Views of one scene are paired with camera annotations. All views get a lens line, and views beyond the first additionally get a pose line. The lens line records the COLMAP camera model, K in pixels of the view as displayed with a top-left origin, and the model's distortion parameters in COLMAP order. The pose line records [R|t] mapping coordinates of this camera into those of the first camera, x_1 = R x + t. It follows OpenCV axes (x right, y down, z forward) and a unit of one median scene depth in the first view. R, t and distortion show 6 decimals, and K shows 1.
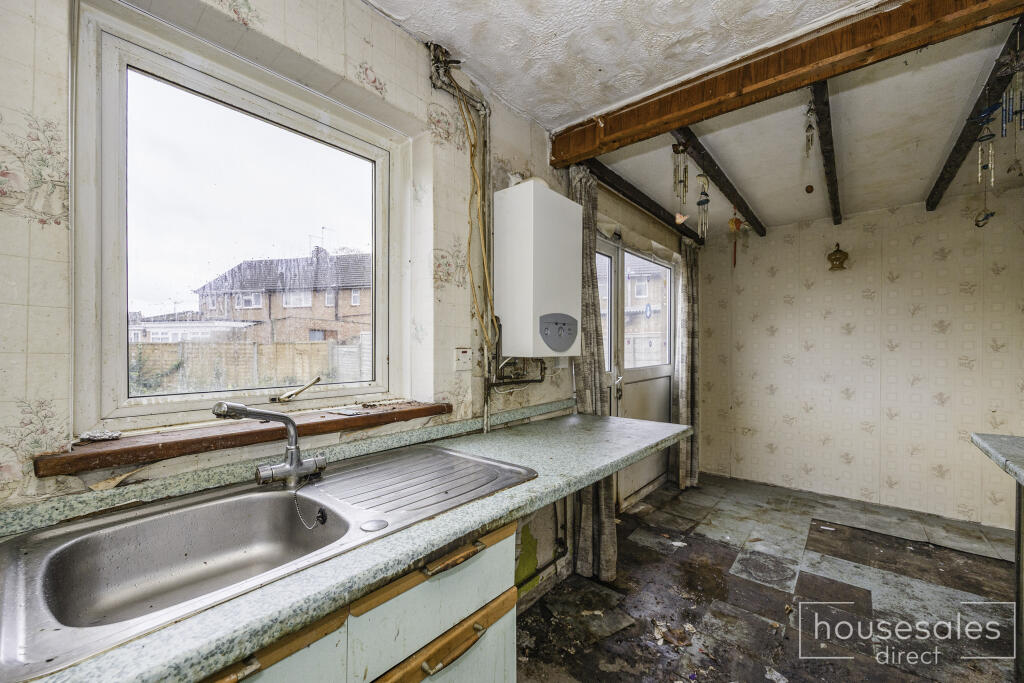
lens RADIAL K [[397.5, 0, 512.0], [0, 397.5, 341.5], [0, 0, 1]] dist [0.000855, 0.000221]
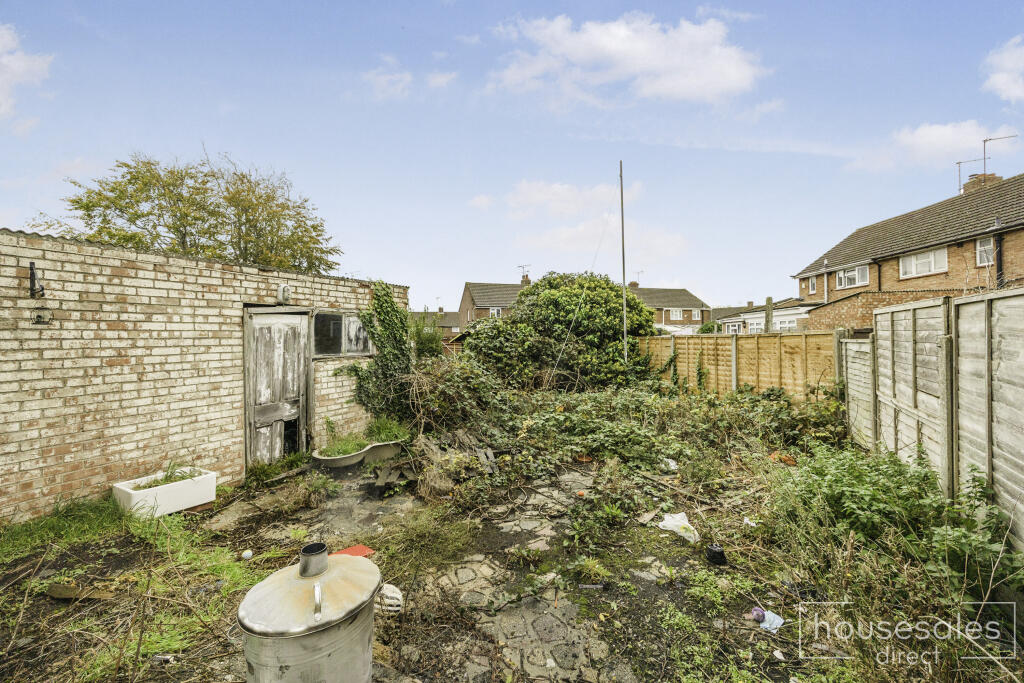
lens RADIAL K [[397.5, 0, 512.0], [0, 397.5, 341.5], [0, 0, 1]] dist [0.000855, 0.000221]
pose [[0.184335, 0.002115, -0.982861, -0.011057], [0.026961, 0.999610, 0.007207, -0.000088], [0.982494, -0.027828, 0.184207, 0.206110]]
